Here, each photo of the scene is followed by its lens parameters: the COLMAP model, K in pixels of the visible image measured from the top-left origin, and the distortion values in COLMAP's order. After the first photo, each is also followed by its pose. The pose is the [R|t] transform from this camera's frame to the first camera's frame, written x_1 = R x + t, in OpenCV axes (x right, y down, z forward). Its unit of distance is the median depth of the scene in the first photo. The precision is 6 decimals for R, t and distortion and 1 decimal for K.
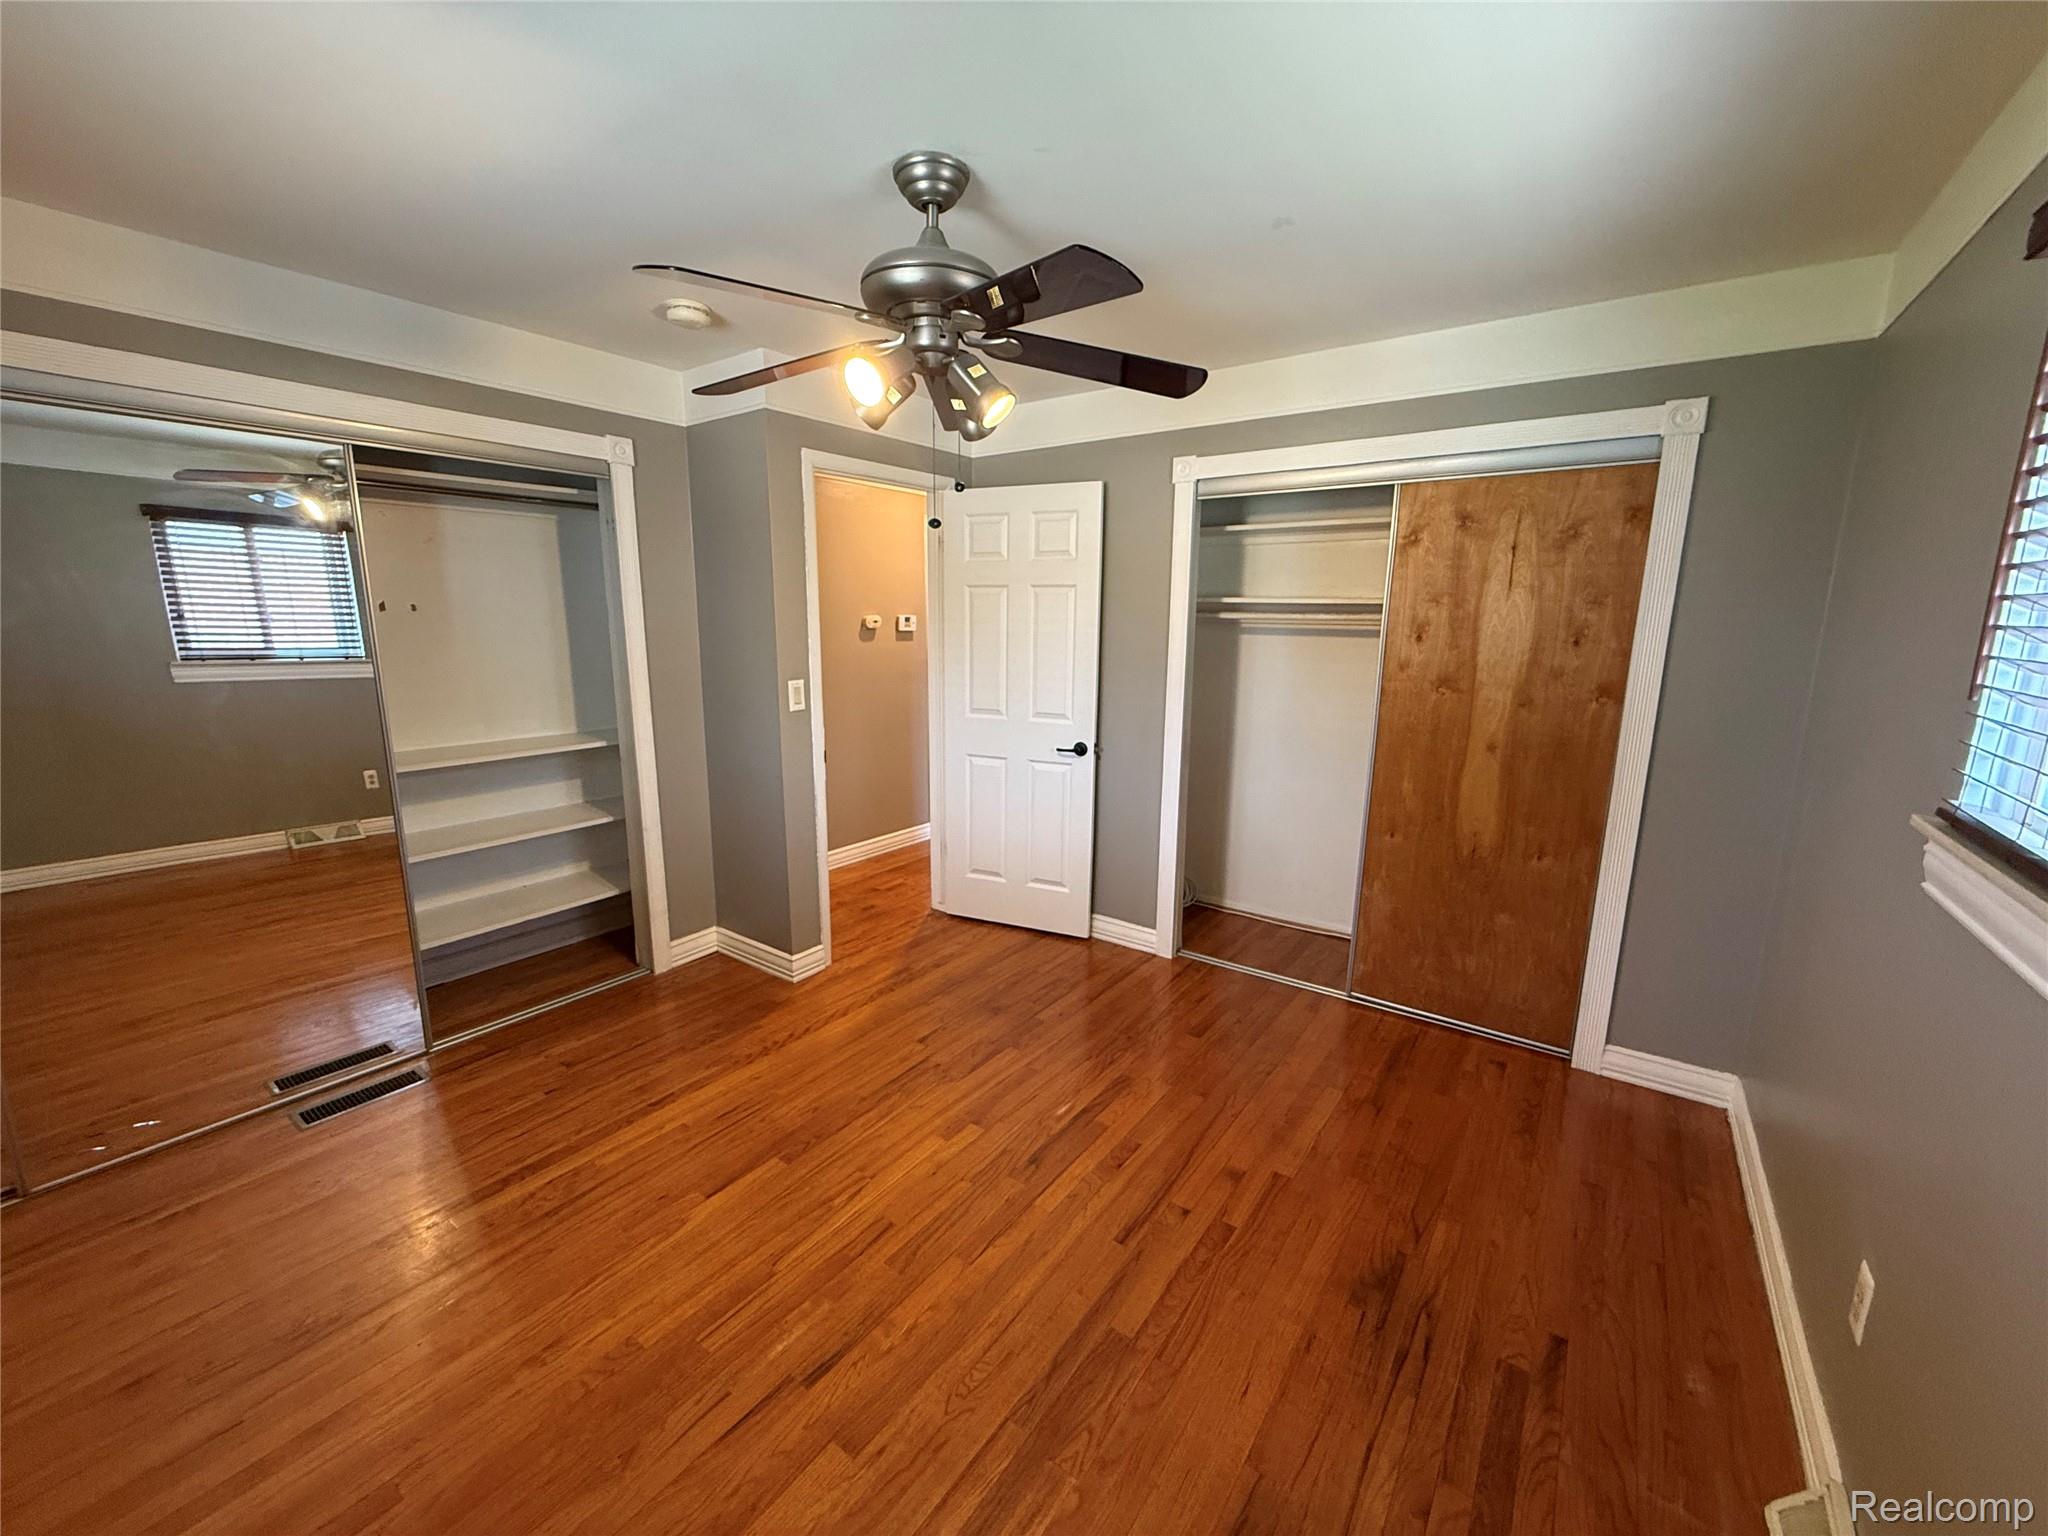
lens RADIAL K [[814.5, 0, 1022.6], [0, 814.5, 770.0], [0, 0, 1]] dist [-0.003878, 0.000332]
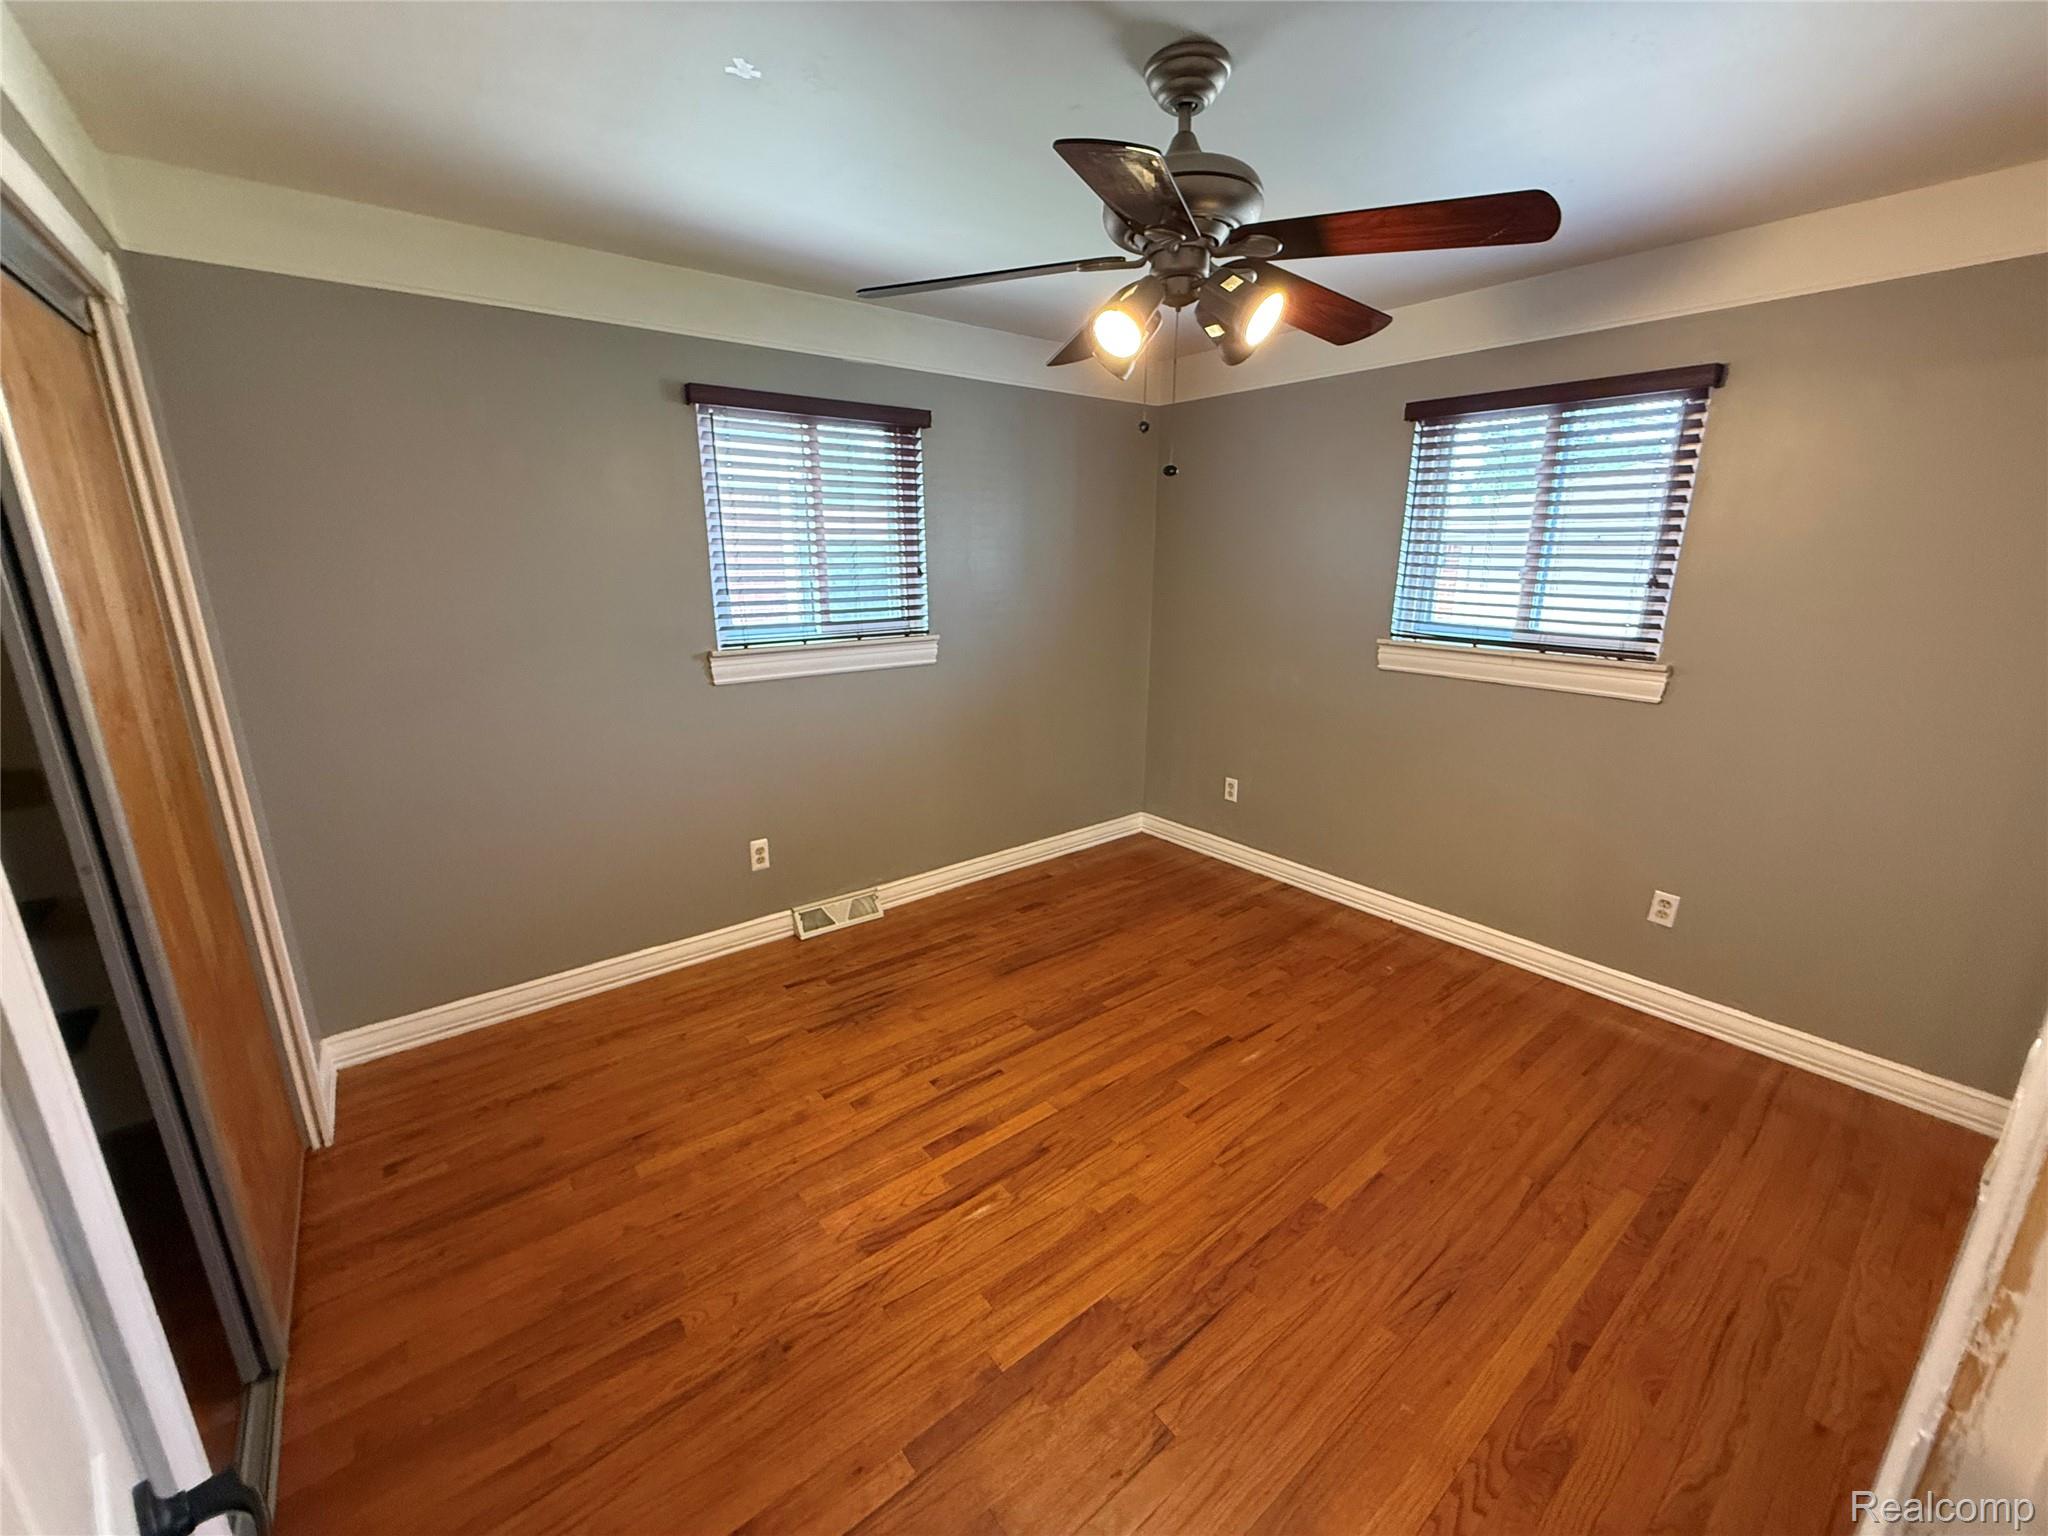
lens RADIAL K [[814.5, 0, 1029.0], [0, 814.5, 770.0], [0, 0, 1]] dist [-0.003878, 0.000332]
pose [[-0.964570, -0.075976, 0.252650, -0.176073], [0.042394, 0.900559, 0.432663, -0.329757], [-0.260398, 0.428044, -0.865431, 1.631174]]
